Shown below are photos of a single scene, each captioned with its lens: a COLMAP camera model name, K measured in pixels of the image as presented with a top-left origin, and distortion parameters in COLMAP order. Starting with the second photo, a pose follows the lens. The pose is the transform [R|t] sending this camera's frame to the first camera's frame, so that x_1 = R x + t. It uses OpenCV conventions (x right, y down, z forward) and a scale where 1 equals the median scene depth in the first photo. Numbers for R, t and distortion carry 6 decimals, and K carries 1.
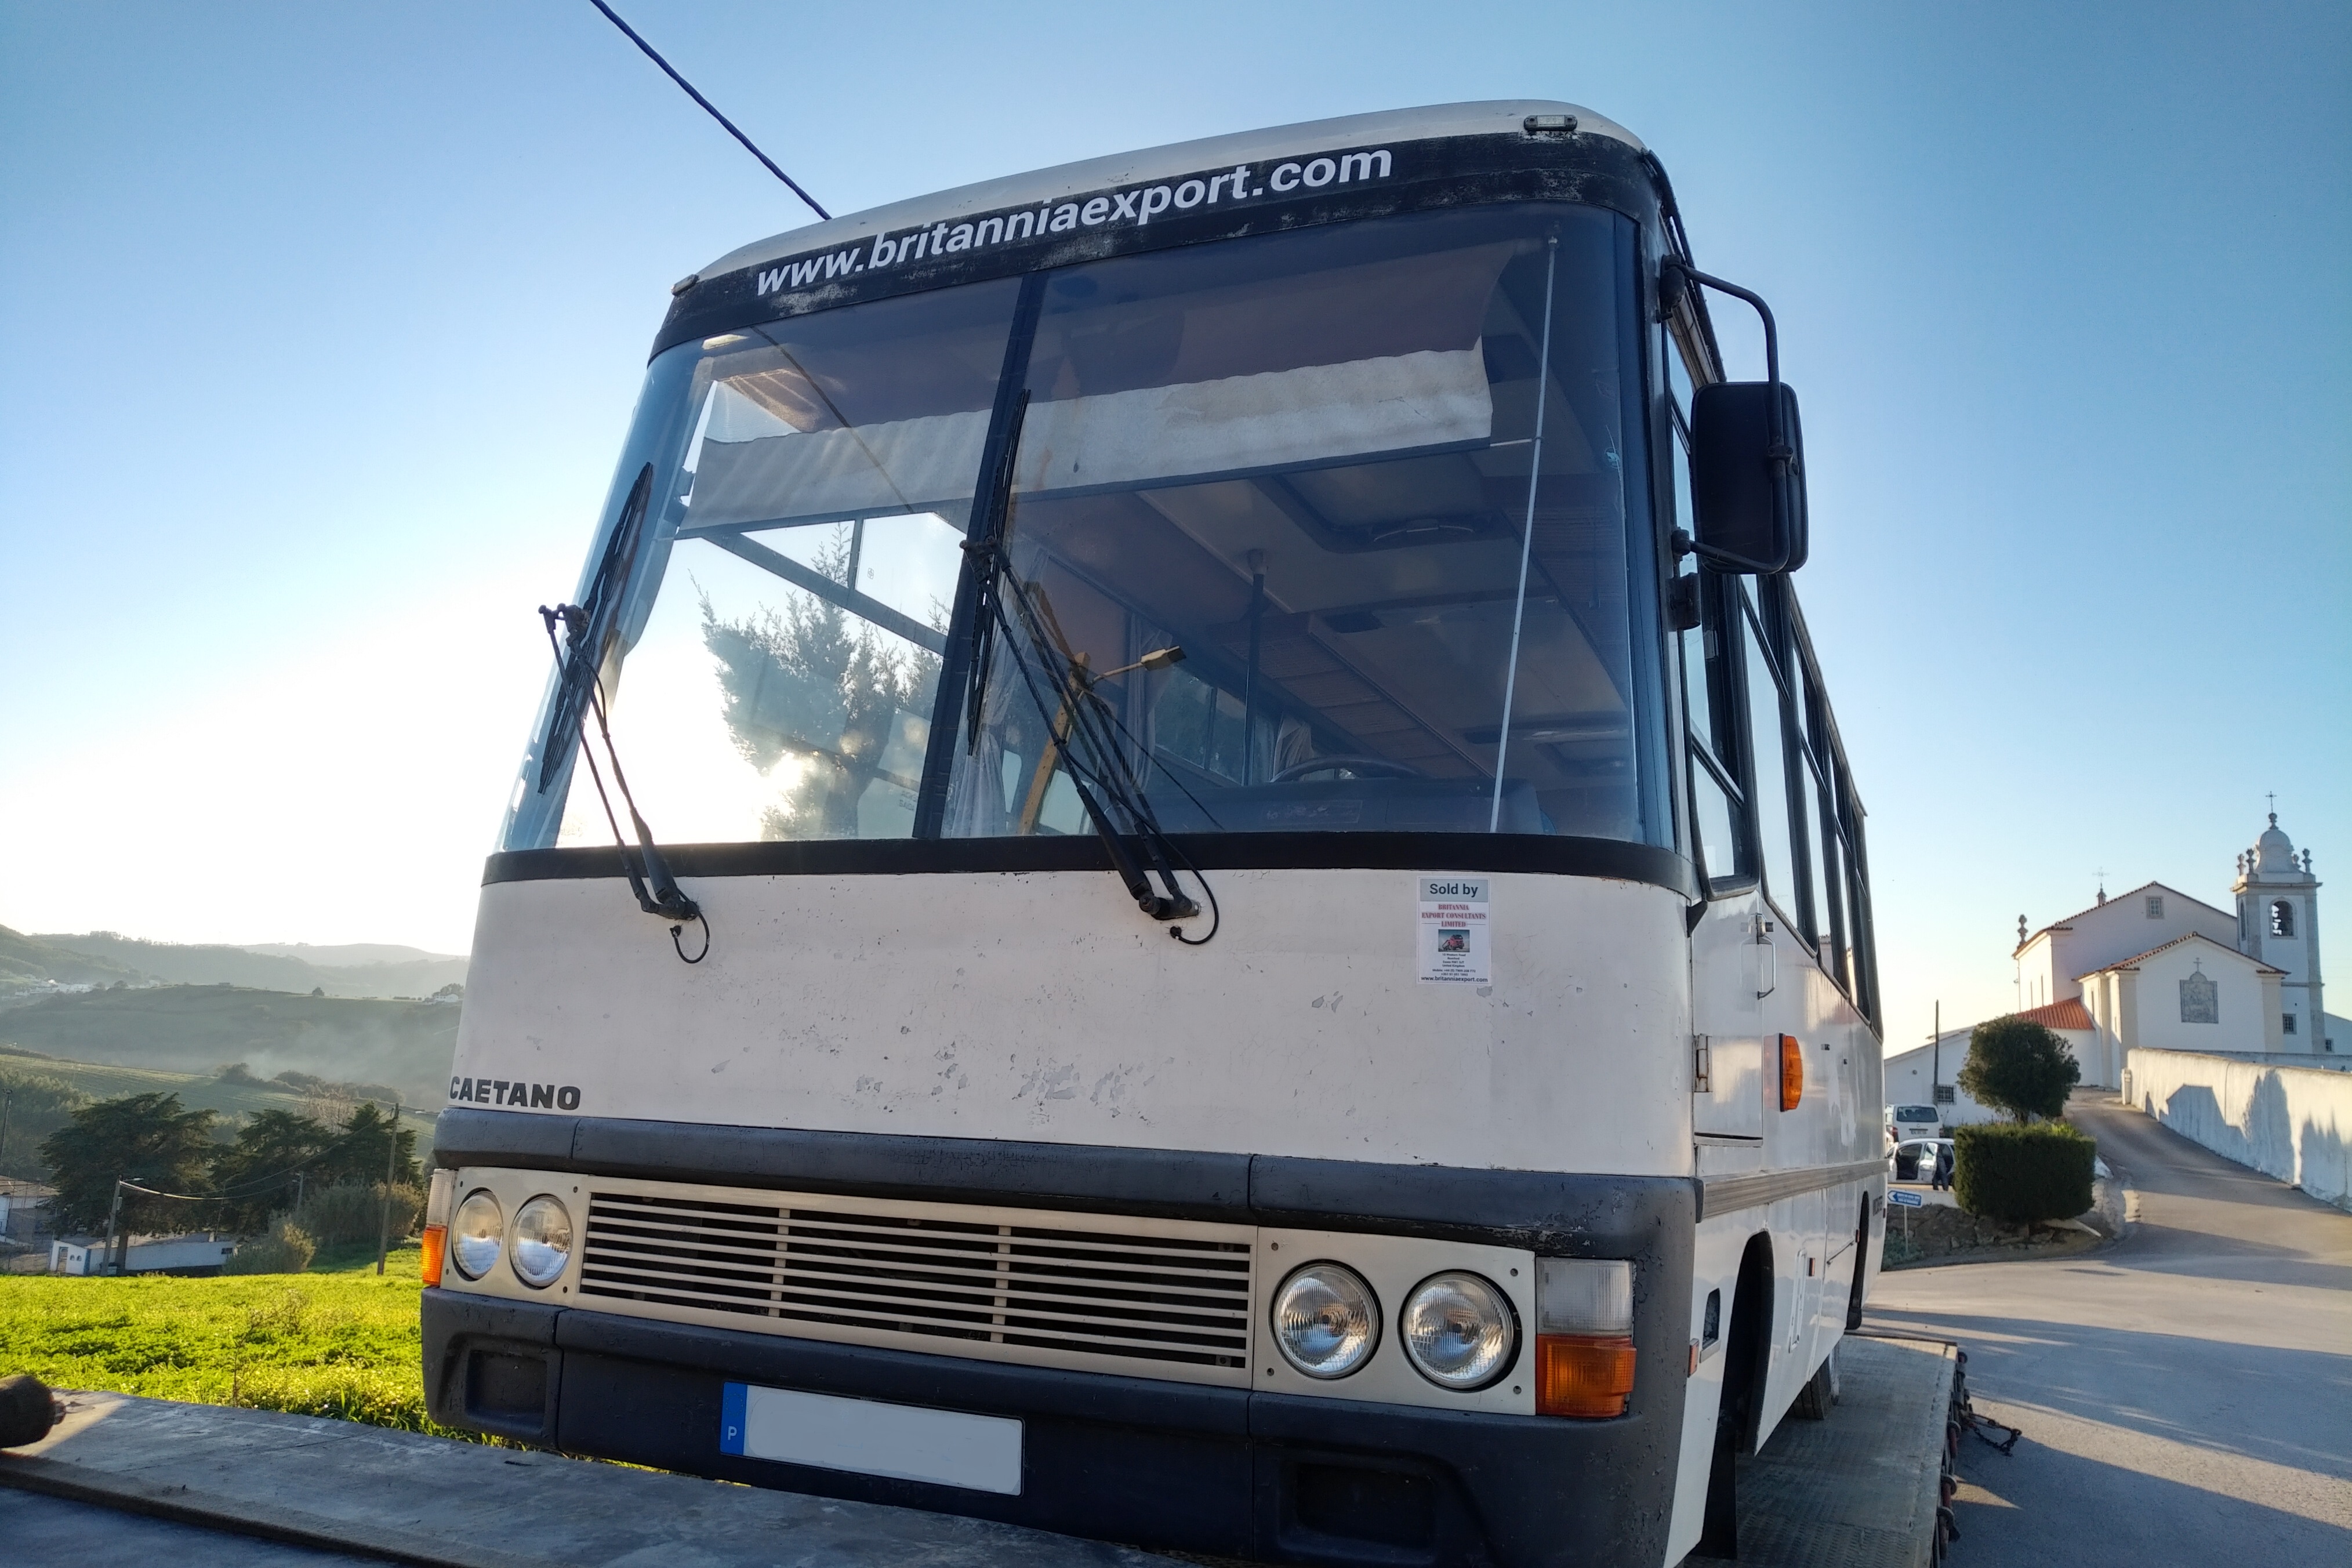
lens RADIAL K [[1755.2, 0, 1175.5], [0, 1755.2, 772.9], [0, 0, 1]] dist [0.001299, -0.005452]
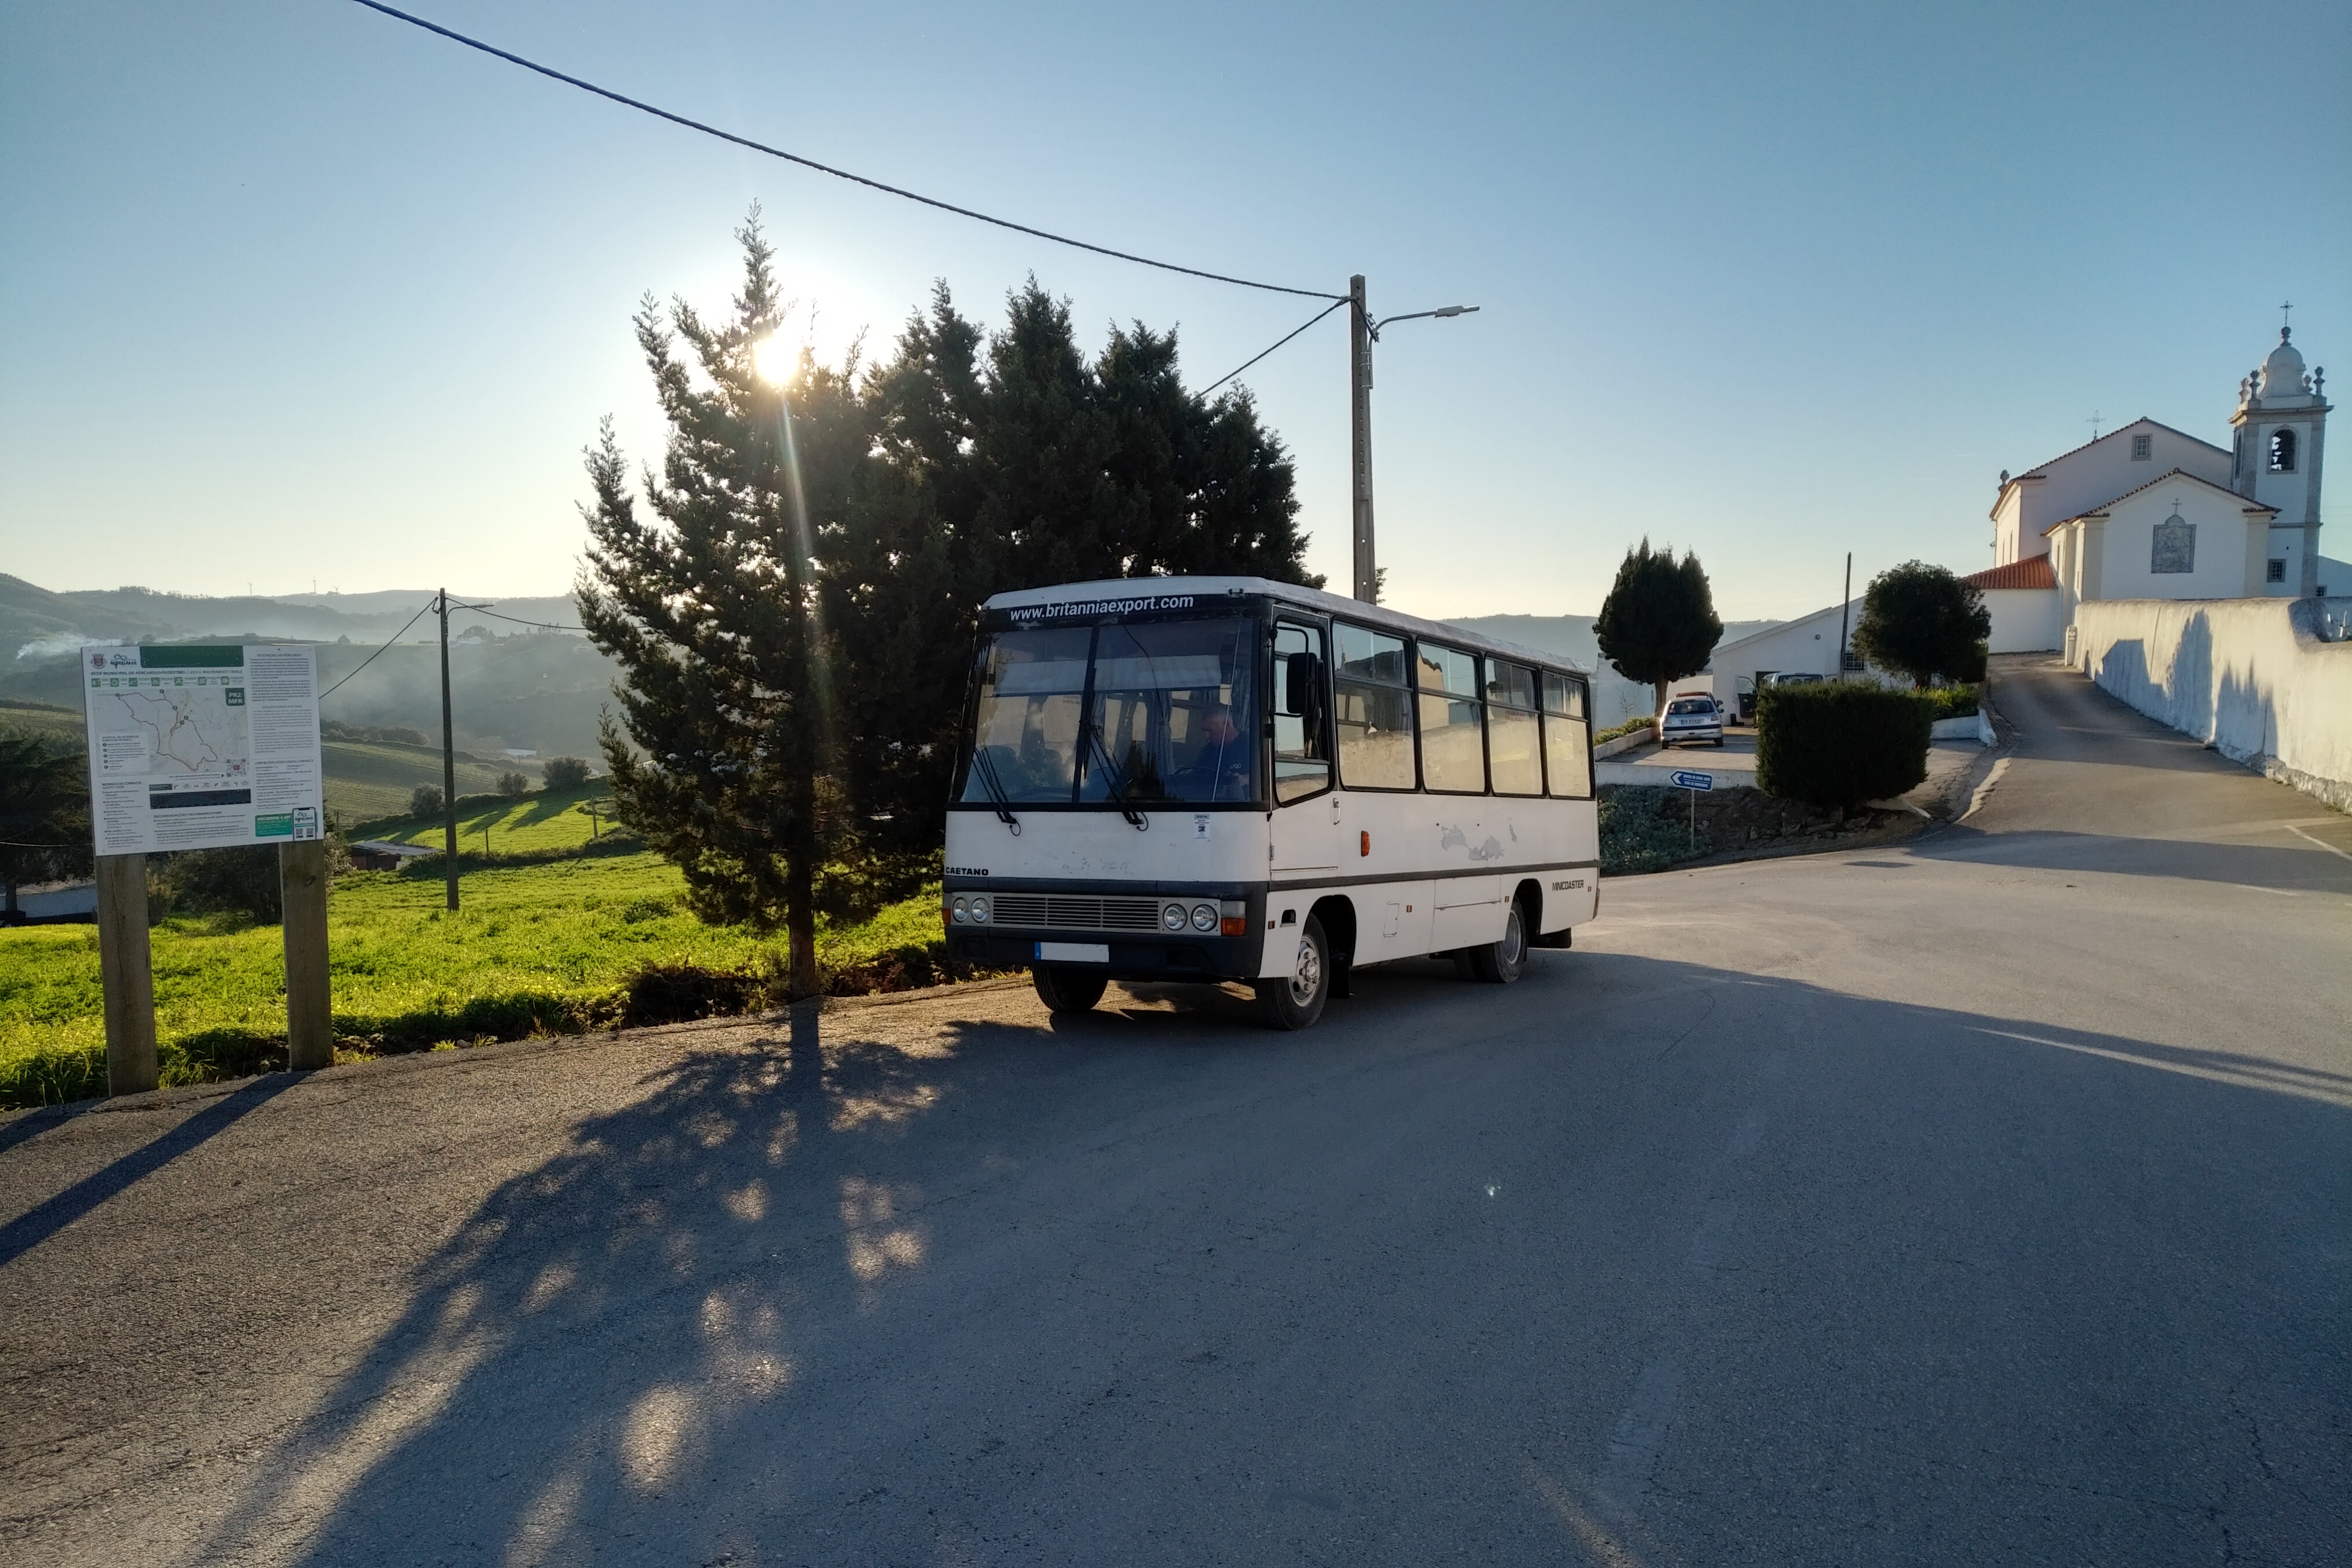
lens RADIAL K [[1755.2, 0, 1172.0], [0, 1755.2, 788.2], [0, 0, 1]] dist [0.001299, -0.005452]
pose [[0.993512, -0.046743, -0.103675, 0.502005], [0.063678, 0.983968, 0.166588, -0.666721], [0.094227, -0.172109, 0.980561, -2.941091]]
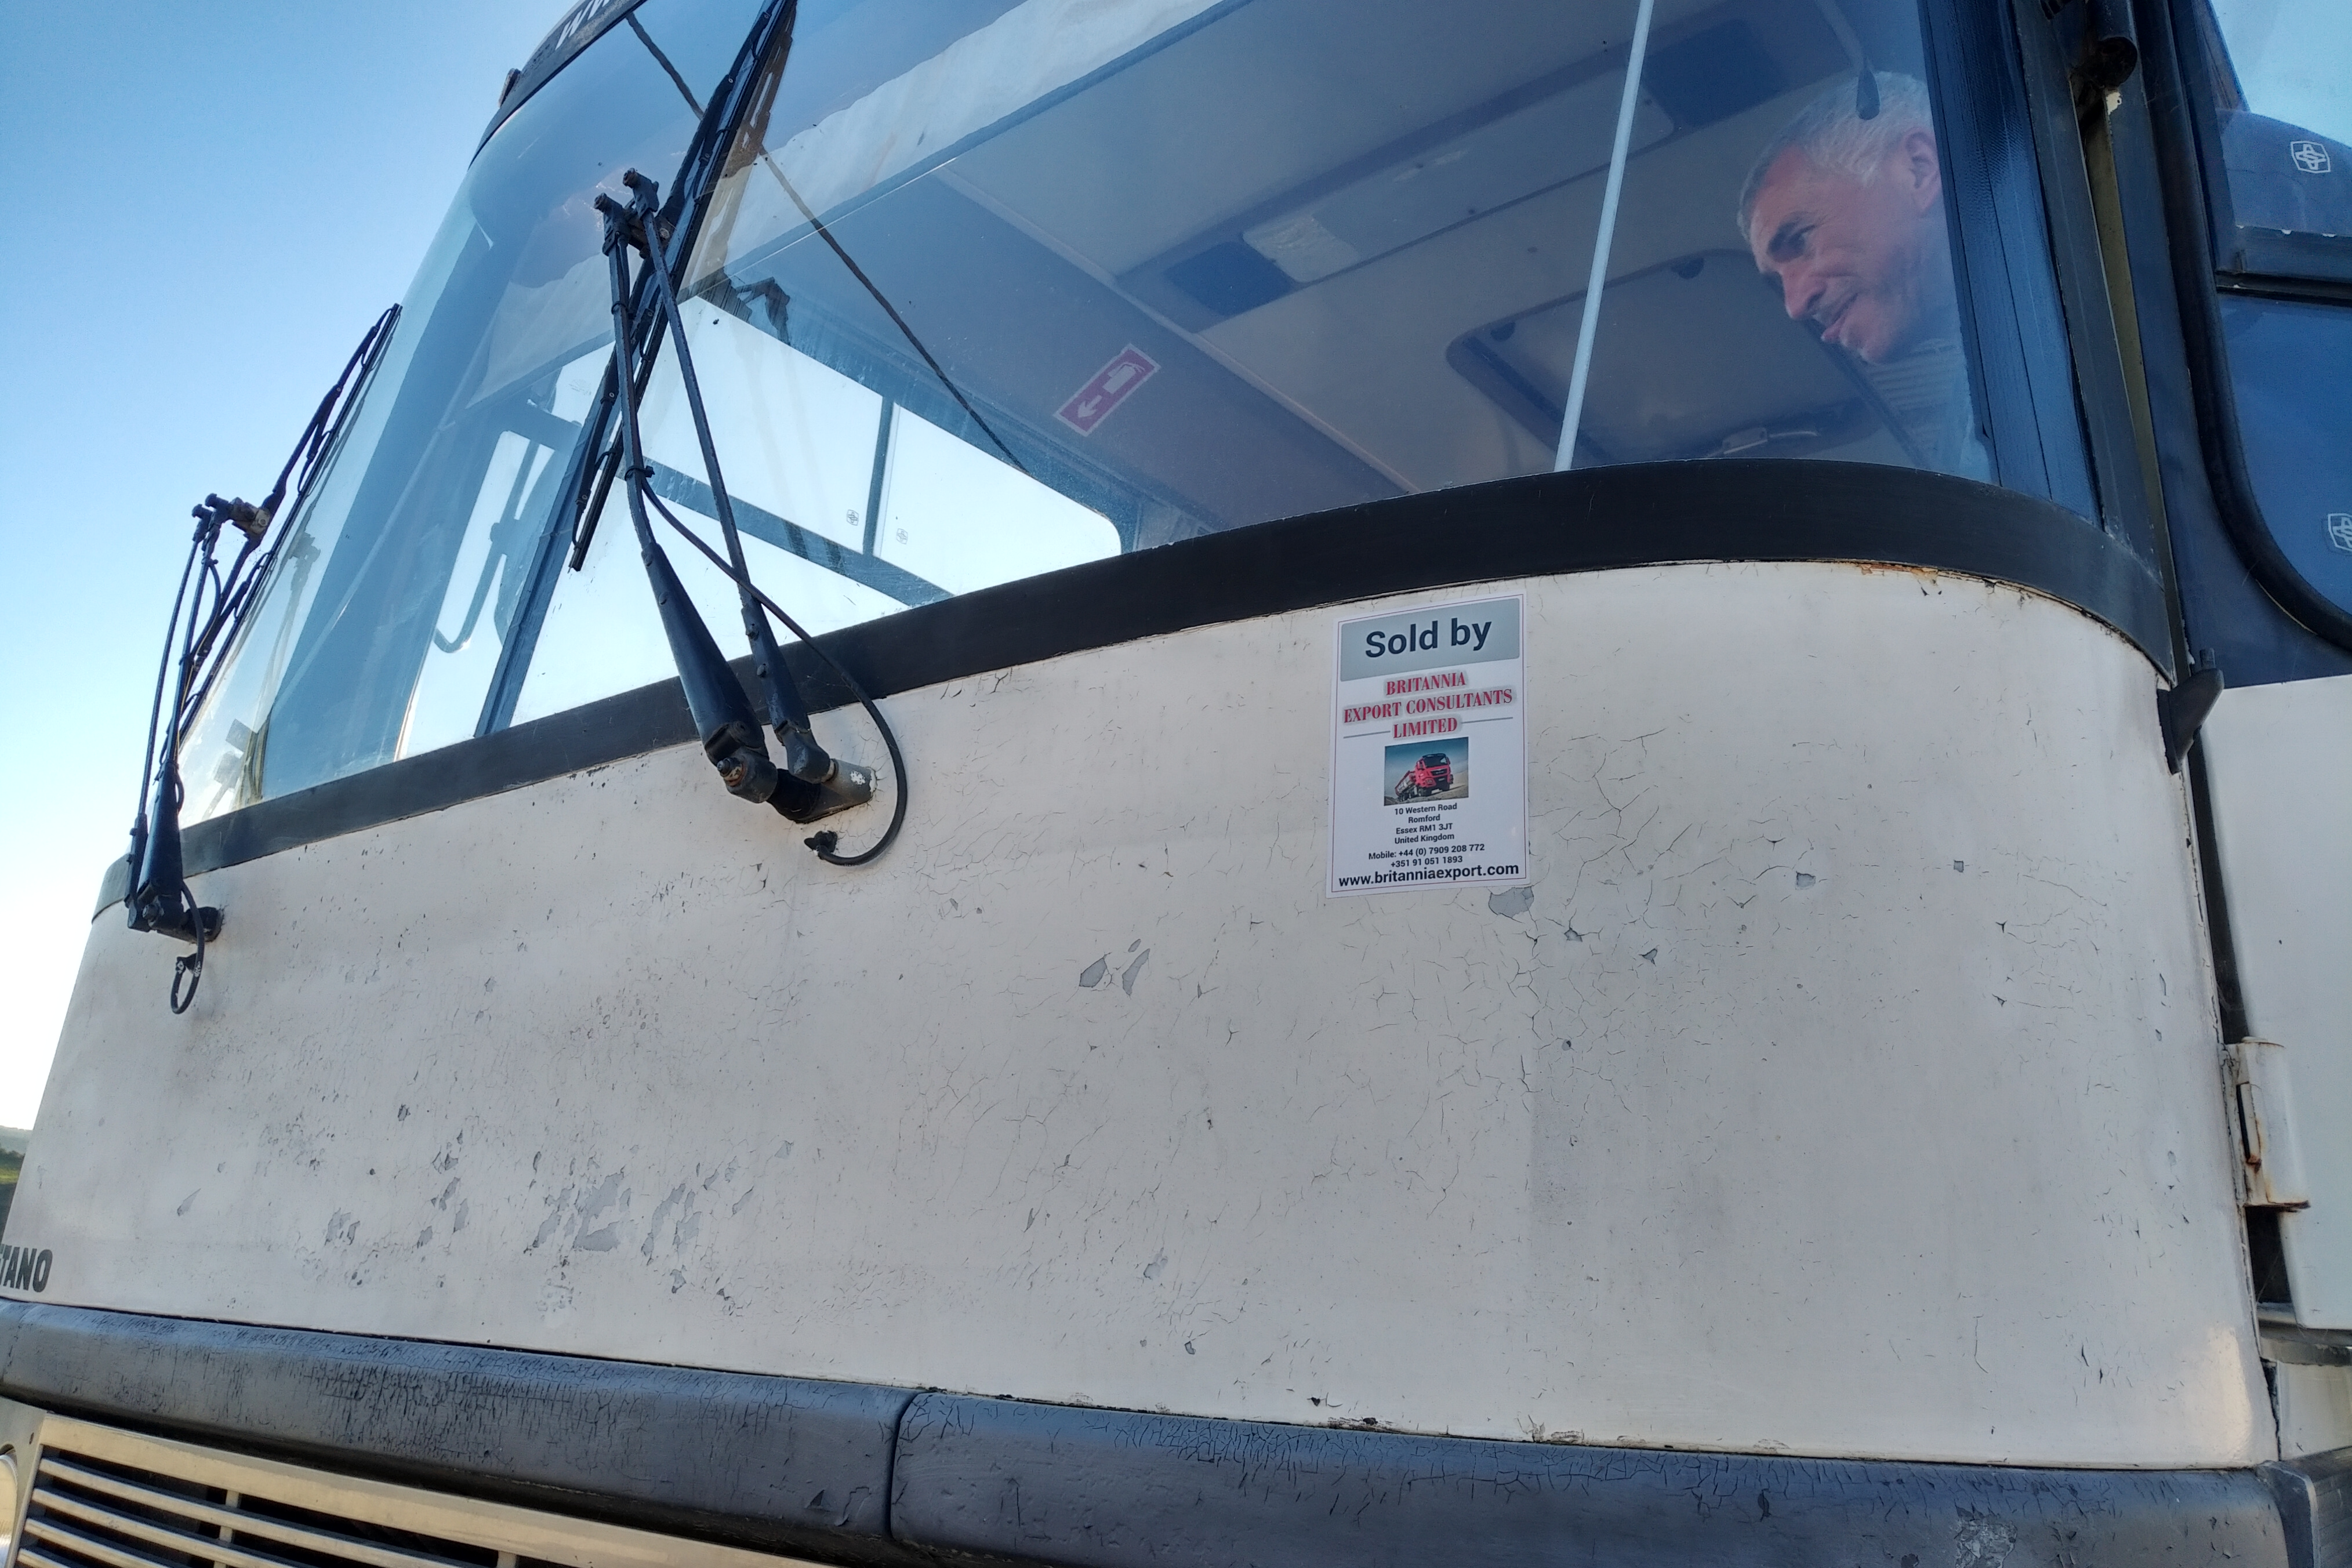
lens RADIAL K [[1755.2, 0, 1185.3], [0, 1755.2, 795.0], [0, 0, 1]] dist [0.001299, -0.005452]
pose [[0.965324, -0.079280, -0.248725, 0.189723], [0.054464, 0.992967, -0.105122, 0.128309], [0.255309, 0.087930, 0.962853, 0.613805]]
